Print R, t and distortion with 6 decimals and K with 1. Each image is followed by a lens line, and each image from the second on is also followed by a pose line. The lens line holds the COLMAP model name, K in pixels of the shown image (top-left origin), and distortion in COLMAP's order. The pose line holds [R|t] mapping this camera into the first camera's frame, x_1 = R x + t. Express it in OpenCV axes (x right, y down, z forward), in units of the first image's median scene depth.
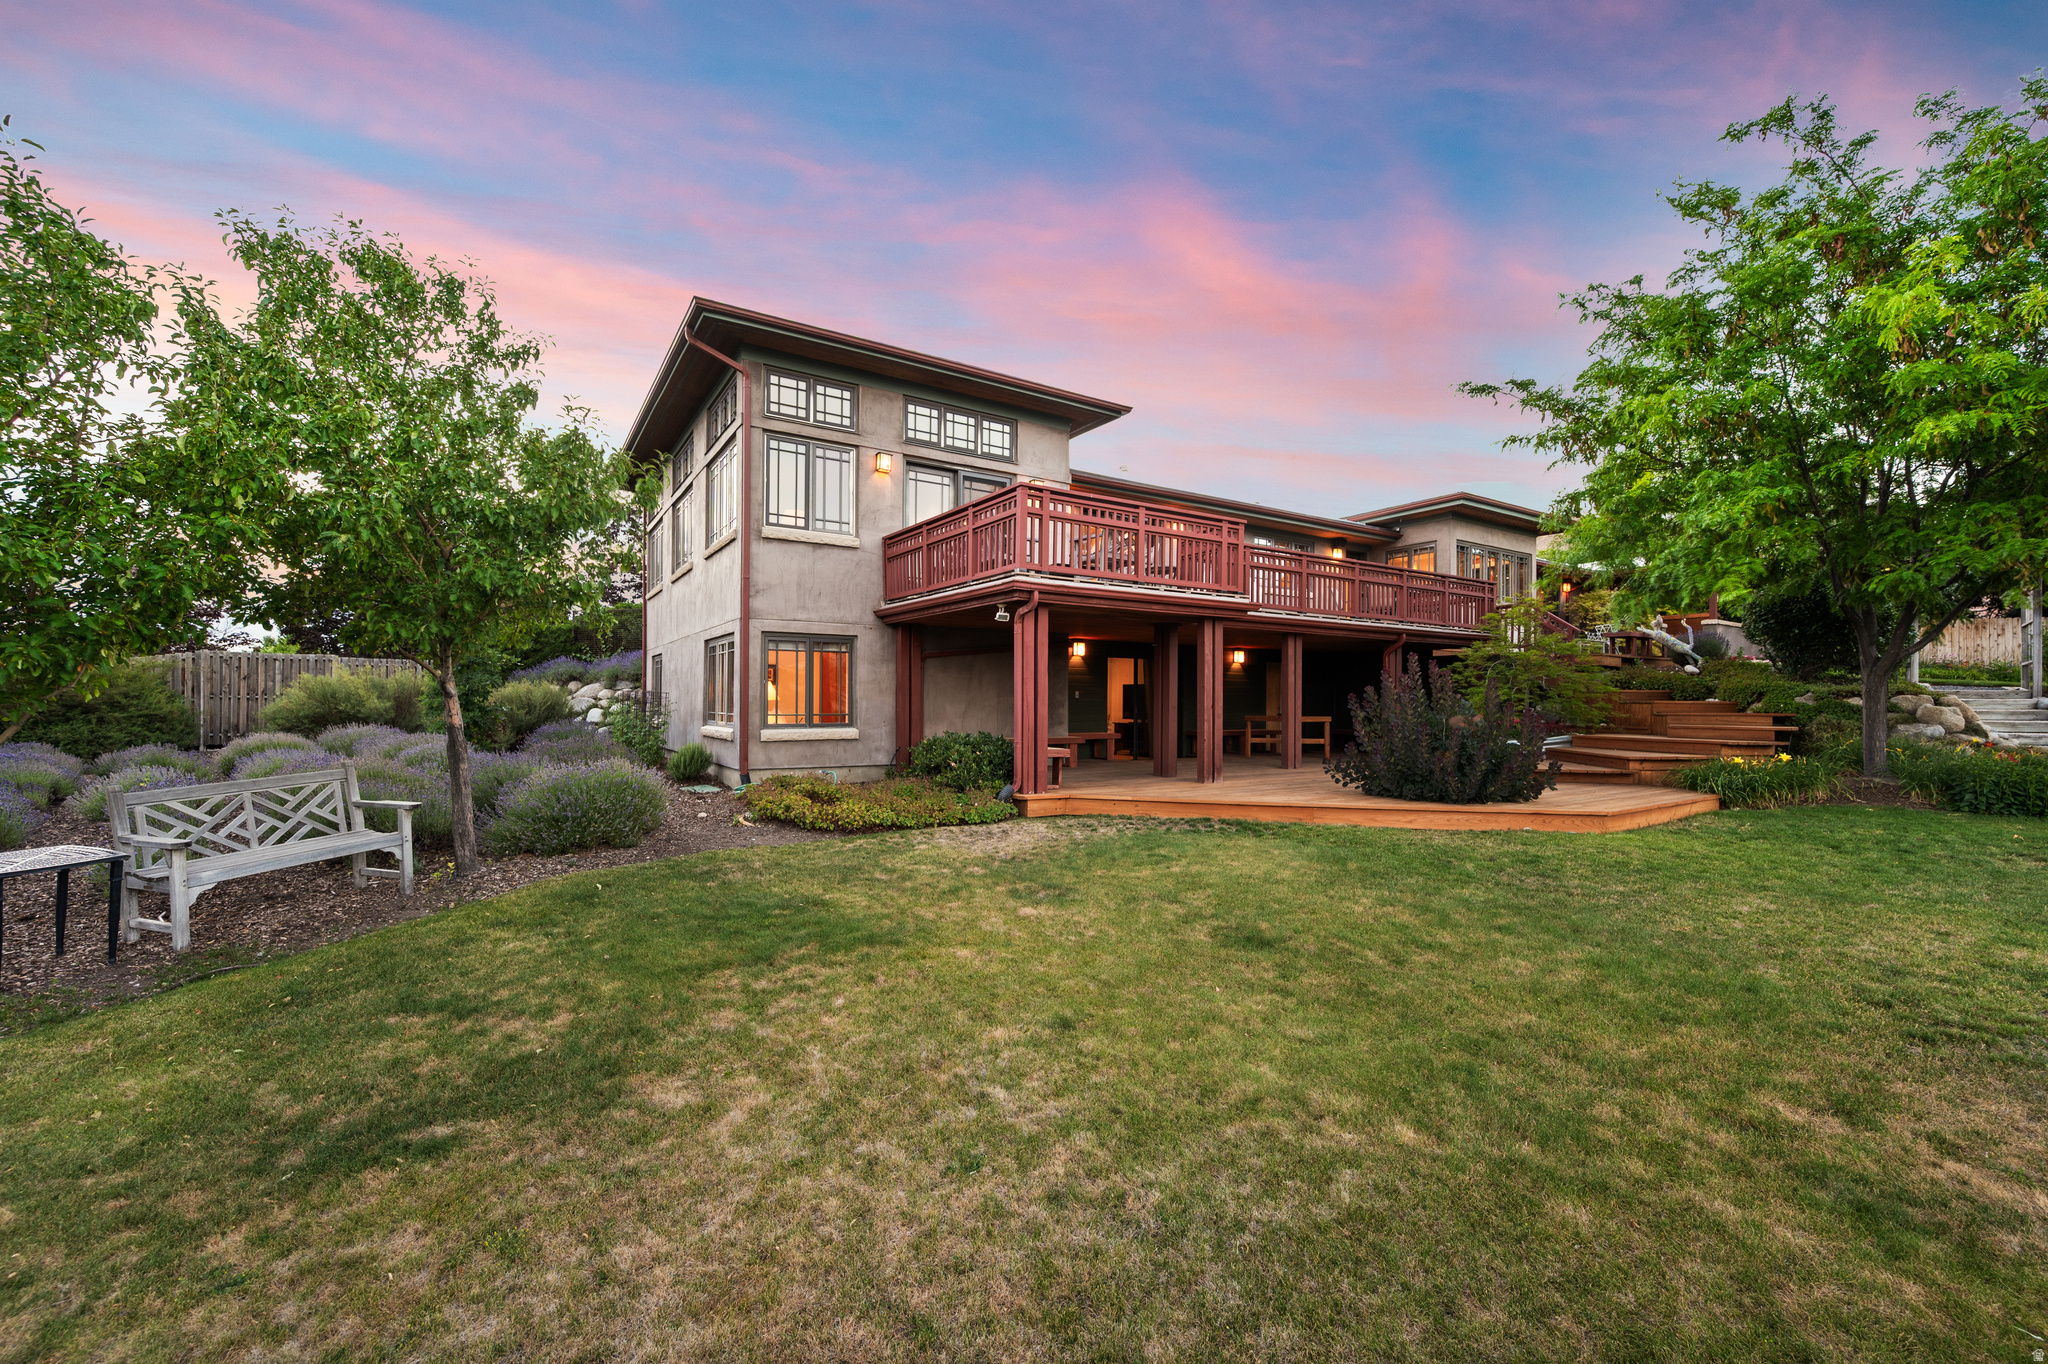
lens RADIAL K [[810.4, 0, 1022.7], [0, 810.4, 690.2], [0, 0, 1]] dist [0.001276, 0.000010]
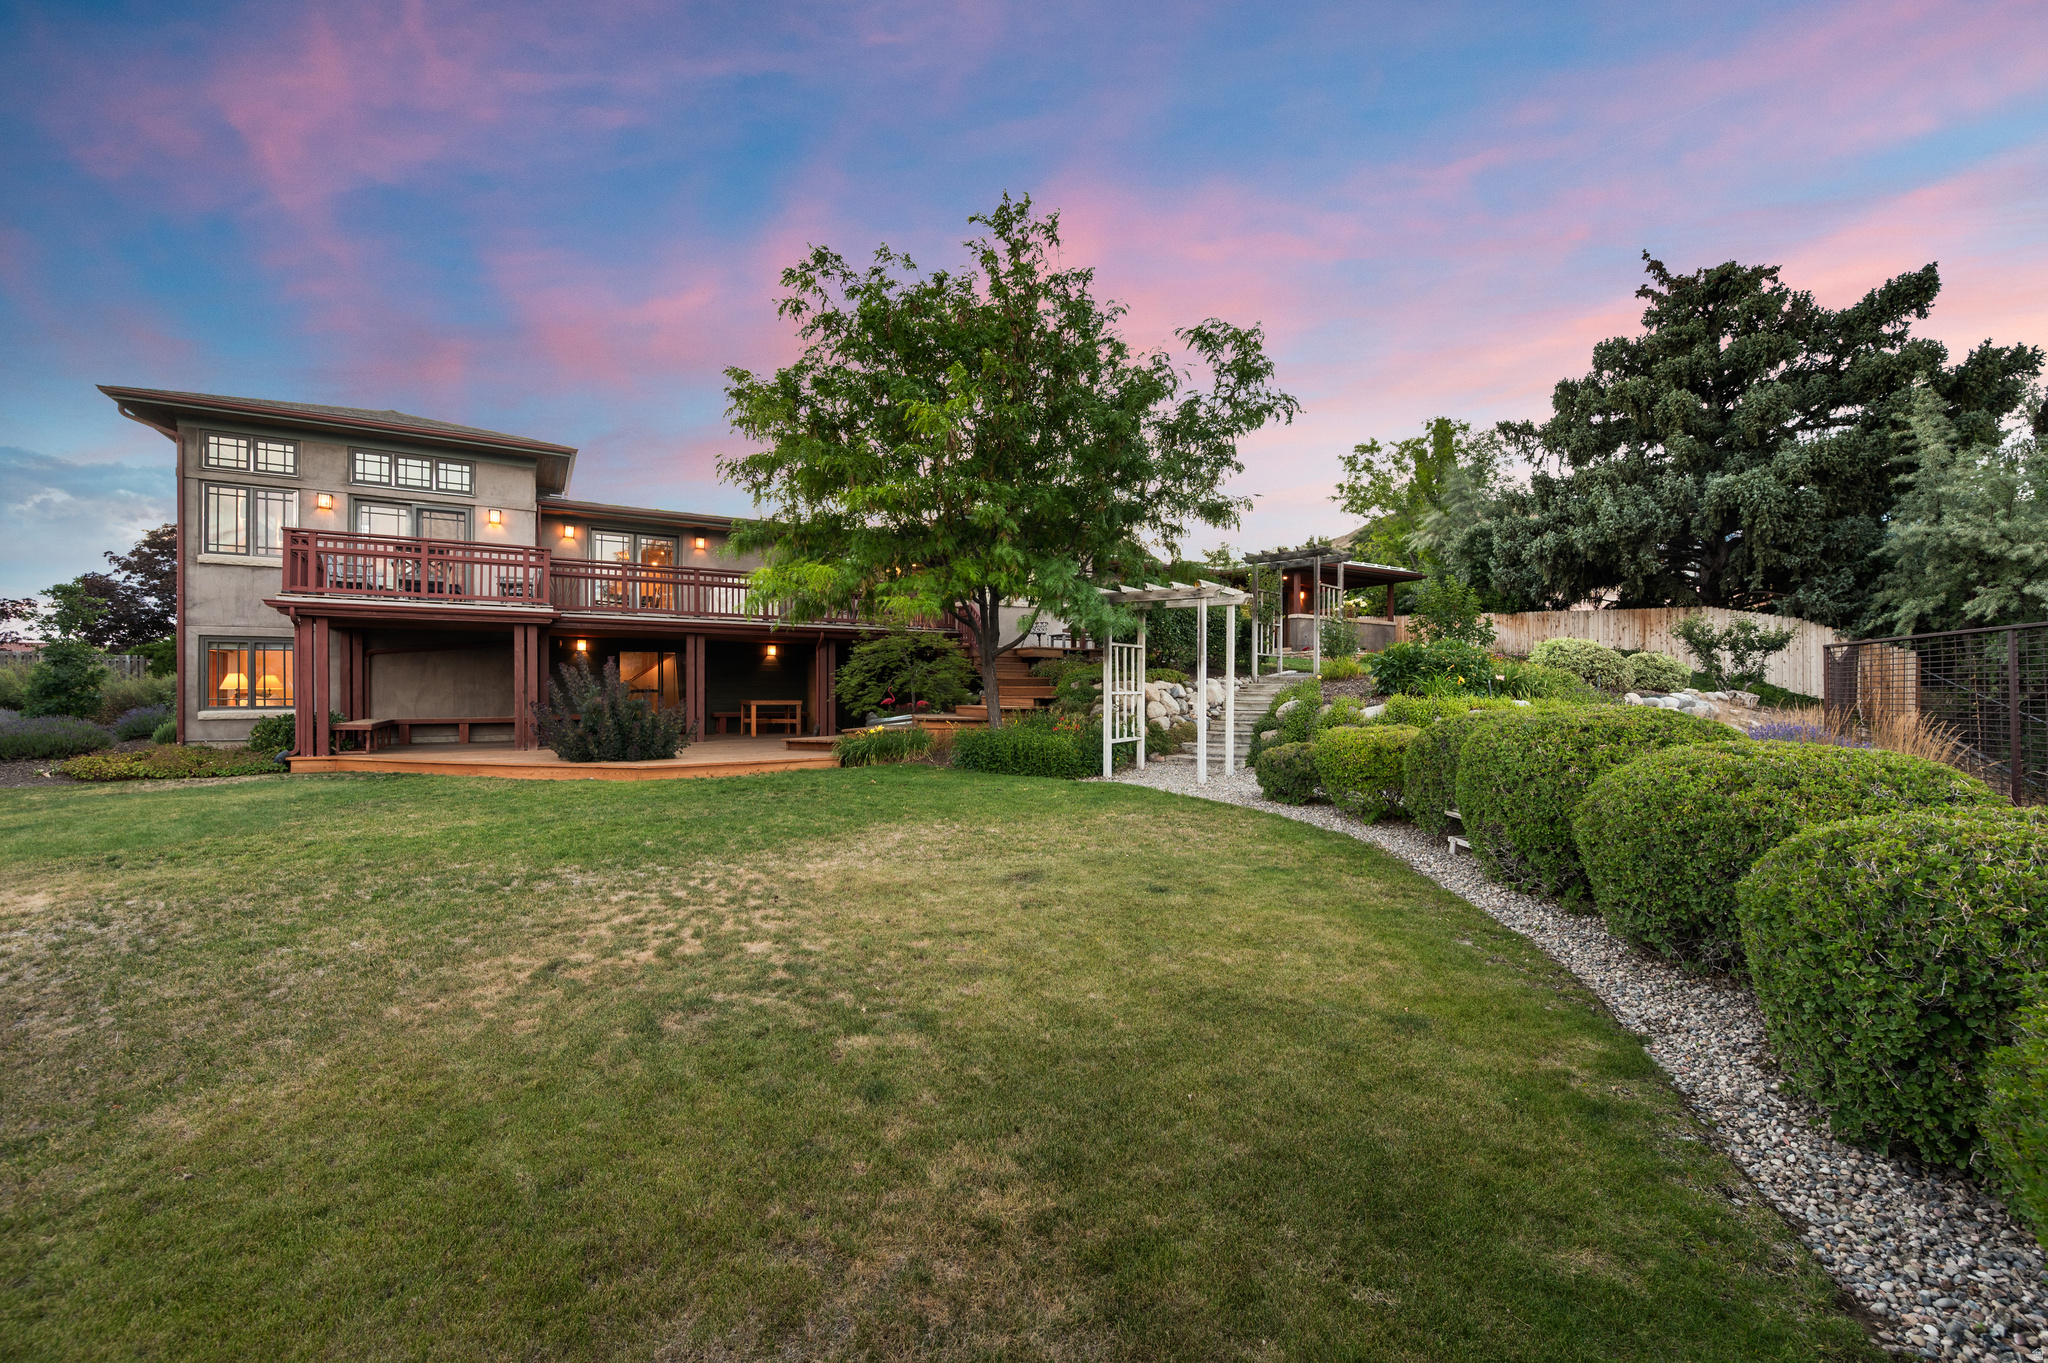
lens RADIAL K [[823.1, 0, 1028.4], [0, 823.1, 684.9], [0, 0, 1]] dist [0.001365, -0.000081]
pose [[0.999689, -0.003799, -0.024632, 1.003215], [0.003965, 0.999970, 0.006703, 0.003322], [0.024606, -0.006799, 0.999674, -0.277543]]
